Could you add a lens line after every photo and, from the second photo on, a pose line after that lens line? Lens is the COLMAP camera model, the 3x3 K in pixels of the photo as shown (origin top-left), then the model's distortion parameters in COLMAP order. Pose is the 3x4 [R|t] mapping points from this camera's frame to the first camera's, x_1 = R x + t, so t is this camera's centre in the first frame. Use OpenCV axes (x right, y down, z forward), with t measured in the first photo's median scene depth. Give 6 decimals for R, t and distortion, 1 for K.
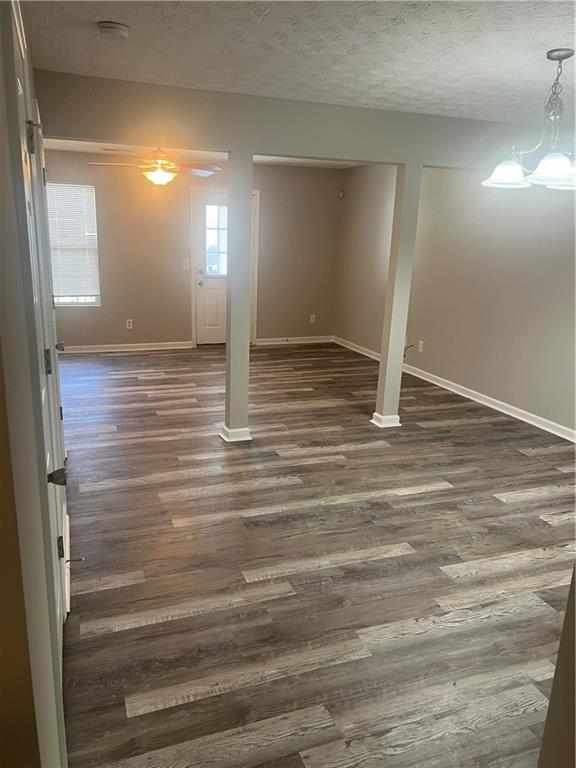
lens RADIAL K [[581.7, 0, 286.8], [0, 581.7, 384.2], [0, 0, 1]] dist [0.006003, -0.003869]
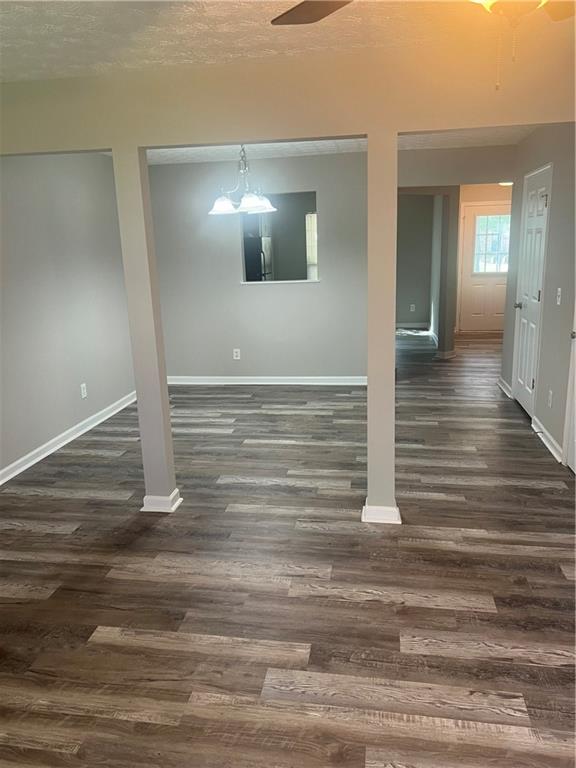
lens RADIAL K [[581.7, 0, 288.4], [0, 581.7, 384.4], [0, 0, 1]] dist [0.006003, -0.003869]
pose [[-0.867999, -0.113853, 0.483337, -0.371823], [0.134320, 0.883241, 0.449271, -0.461538], [-0.478054, 0.454889, -0.751359, 1.762942]]
